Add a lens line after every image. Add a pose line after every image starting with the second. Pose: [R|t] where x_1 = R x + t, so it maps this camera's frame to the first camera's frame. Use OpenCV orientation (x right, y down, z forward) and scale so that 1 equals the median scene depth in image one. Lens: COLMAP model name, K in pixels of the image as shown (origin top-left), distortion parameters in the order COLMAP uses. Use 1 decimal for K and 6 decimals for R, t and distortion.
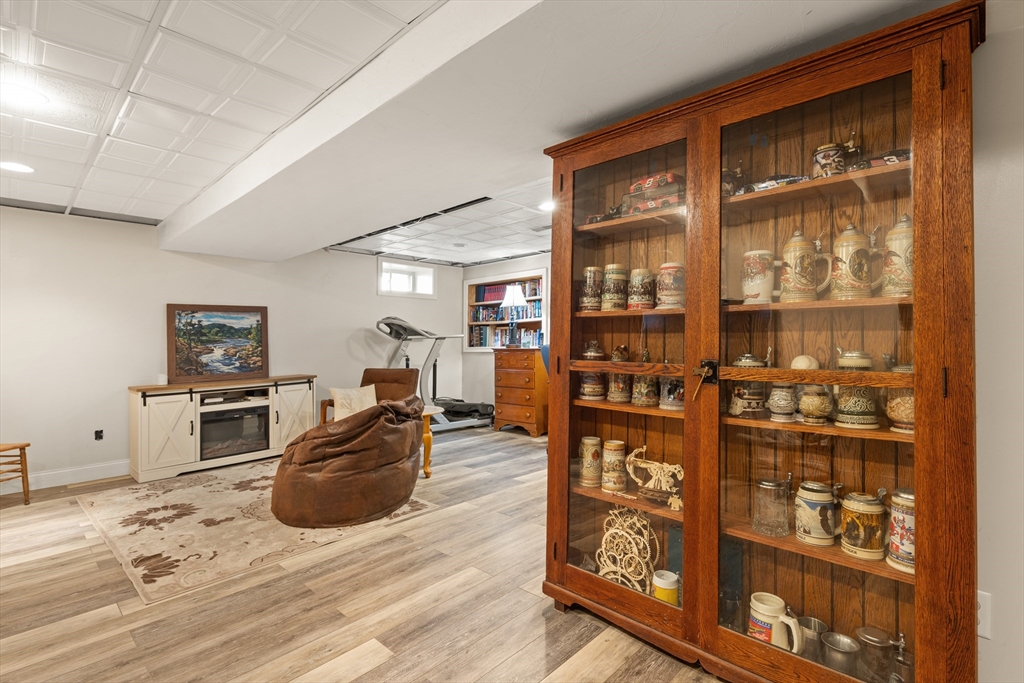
lens RADIAL K [[470.3, 0, 512.0], [0, 470.3, 333.8], [0, 0, 1]] dist [0.010695, -0.004110]
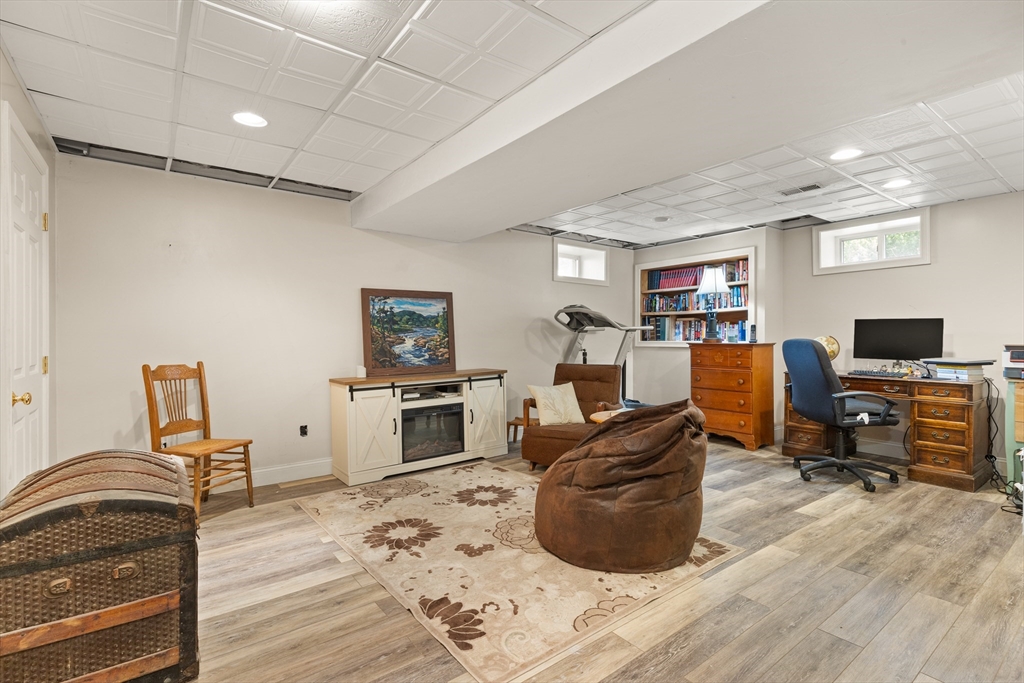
lens RADIAL K [[470.3, 0, 513.5], [0, 470.3, 345.7], [0, 0, 1]] dist [0.010695, -0.004110]
pose [[0.987573, 0.014629, -0.156476, -0.312478], [-0.008859, 0.999257, 0.037512, 0.010683], [0.156908, -0.035660, 0.986969, 0.157388]]
